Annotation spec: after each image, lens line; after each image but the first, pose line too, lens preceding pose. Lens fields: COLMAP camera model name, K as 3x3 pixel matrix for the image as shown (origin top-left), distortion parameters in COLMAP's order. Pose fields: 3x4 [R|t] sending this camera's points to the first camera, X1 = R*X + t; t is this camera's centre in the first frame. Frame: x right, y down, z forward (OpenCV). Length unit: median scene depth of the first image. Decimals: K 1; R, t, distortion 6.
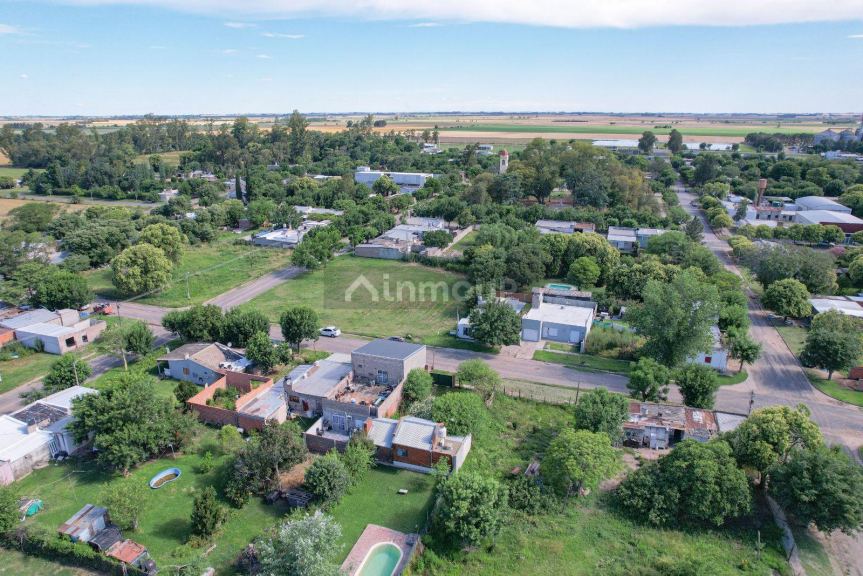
lens RADIAL K [[553.5, 0, 431.5], [0, 553.5, 288.0], [0, 0, 1]] dist [-0.086027, 0.077780]
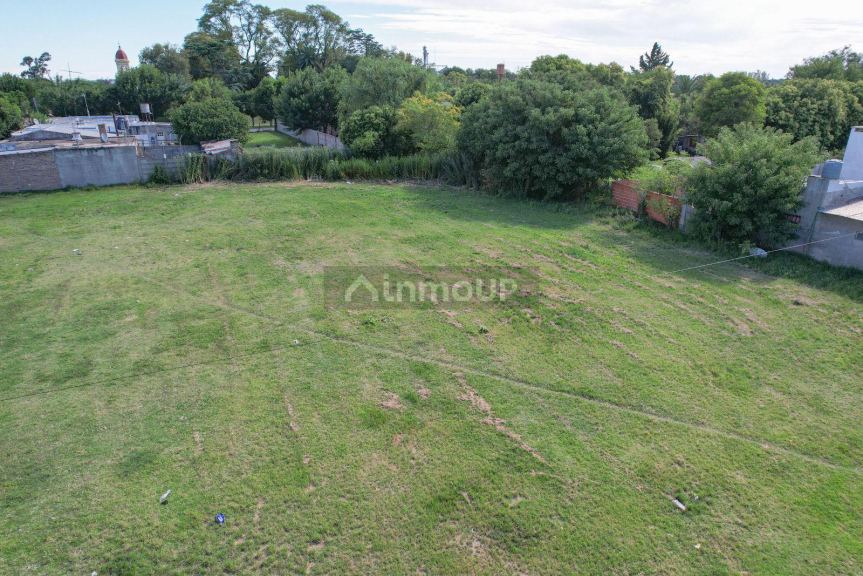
lens RADIAL K [[553.5, 0, 431.5], [0, 553.5, 288.0], [0, 0, 1]] dist [-0.086027, 0.077780]
pose [[0.718524, -0.248137, 0.649731, -0.122035], [0.212551, 0.967839, 0.134569, -0.000699], [-0.662227, 0.041410, 0.748158, 0.530593]]
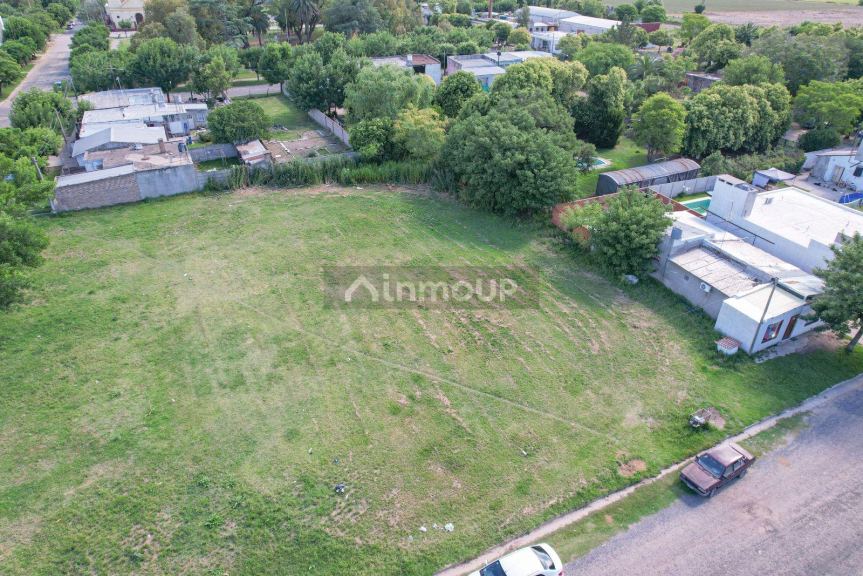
lens RADIAL K [[553.5, 0, 431.5], [0, 553.5, 288.0], [0, 0, 1]] dist [-0.086027, 0.077780]
pose [[0.708671, -0.364902, 0.603847, -0.161571], [0.211765, 0.926416, 0.311303, -0.058246], [-0.673008, -0.092738, 0.733798, 0.468143]]
